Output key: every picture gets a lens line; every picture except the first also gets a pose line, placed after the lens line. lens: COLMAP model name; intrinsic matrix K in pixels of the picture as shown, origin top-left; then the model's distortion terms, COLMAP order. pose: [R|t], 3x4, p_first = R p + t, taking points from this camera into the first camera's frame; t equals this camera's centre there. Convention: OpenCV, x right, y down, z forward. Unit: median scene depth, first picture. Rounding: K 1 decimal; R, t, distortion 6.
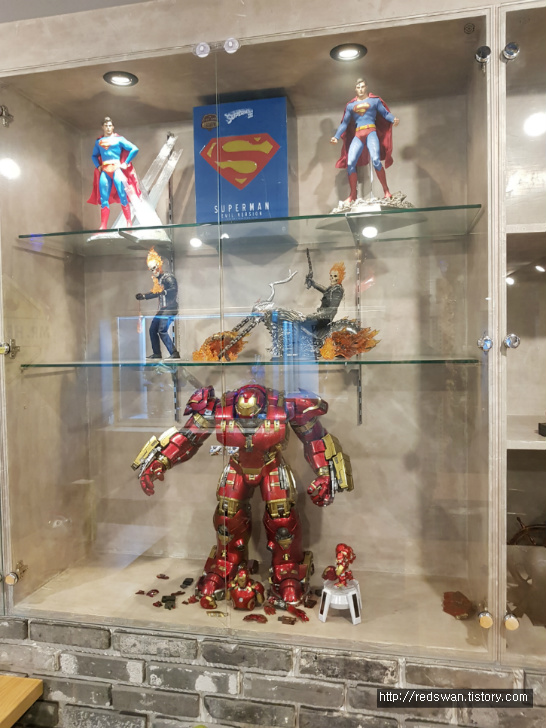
lens RADIAL K [[587.8, 0, 271.3], [0, 587.8, 360.7], [0, 0, 1]] dist [-0.006380, -0.006878]
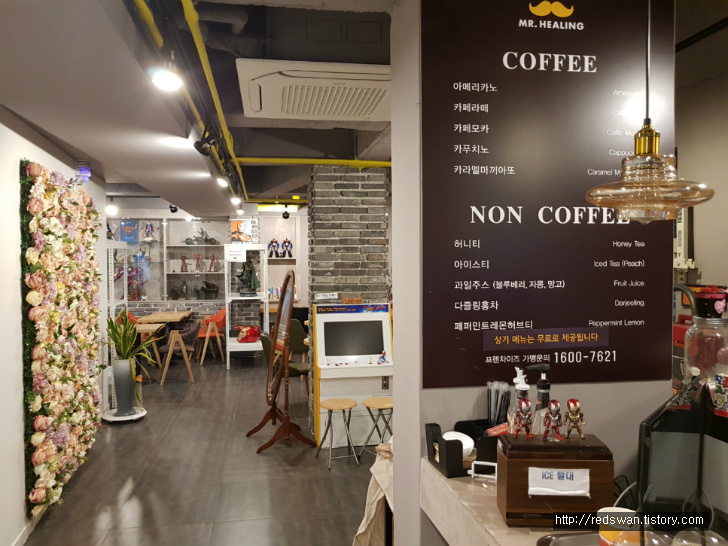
lens RADIAL K [[591.7, 0, 362.4], [0, 591.7, 264.5], [0, 0, 1]] dist [-0.005466, -0.004287]
pose [[0.930915, 0.004568, 0.365207, -0.030863], [0.007426, 0.999478, -0.031430, 0.232748], [-0.365160, 0.031971, 0.930396, -5.688367]]
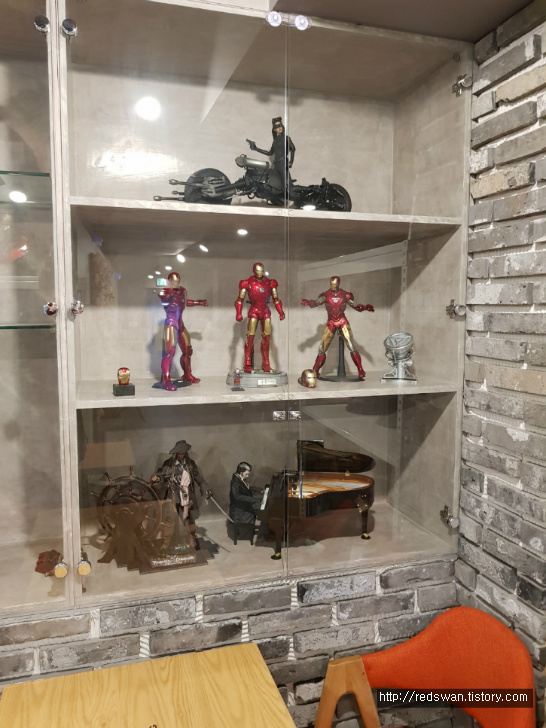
lens RADIAL K [[591.7, 0, 273.0], [0, 591.7, 364.0], [0, 0, 1]] dist [-0.005466, -0.004287]
pose [[0.875951, -0.030354, 0.481444, 0.157950], [0.008112, 0.998804, 0.048214, 0.016030], [-0.482332, -0.038328, 0.875150, -0.087185]]
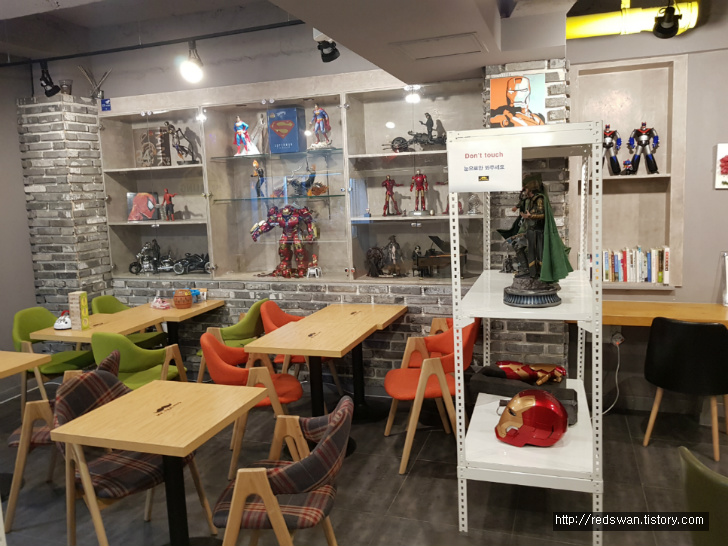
lens RADIAL K [[591.7, 0, 362.4], [0, 591.7, 264.5], [0, 0, 1]] dist [-0.005466, -0.004287]
pose [[0.991873, -0.008676, -0.126938, 0.720599], [0.020004, 0.995898, 0.088243, 0.081983], [0.125652, -0.090065, 0.987978, -1.950648]]
